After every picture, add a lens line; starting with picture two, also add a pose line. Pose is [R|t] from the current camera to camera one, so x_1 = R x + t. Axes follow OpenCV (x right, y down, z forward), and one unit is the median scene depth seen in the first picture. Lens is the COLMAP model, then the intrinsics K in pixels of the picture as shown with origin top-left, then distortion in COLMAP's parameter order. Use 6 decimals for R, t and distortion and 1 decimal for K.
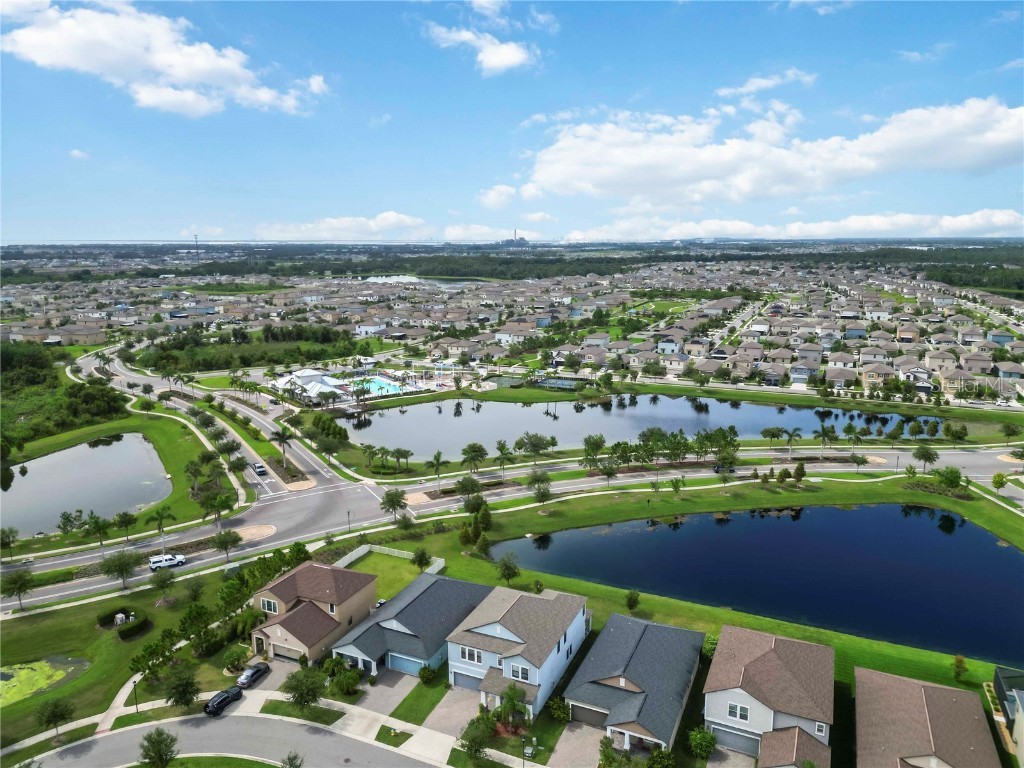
lens RADIAL K [[713.4, 0, 512.0], [0, 713.4, 384.0], [0, 0, 1]] dist [0.080400, -0.082266]
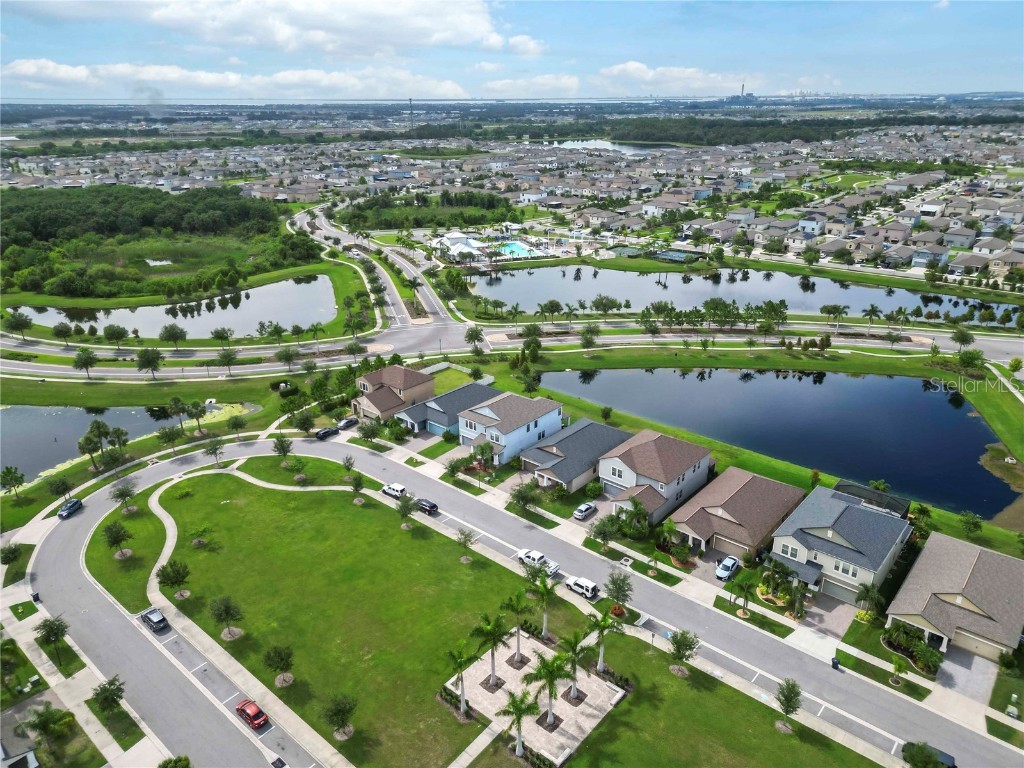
lens RADIAL K [[713.4, 0, 512.0], [0, 713.4, 384.0], [0, 0, 1]] dist [0.080400, -0.082266]
pose [[0.957908, 0.103808, -0.267648, 0.168273], [-0.054001, 0.980845, 0.187154, -0.000613], [0.281949, -0.164823, 0.945166, -0.158801]]
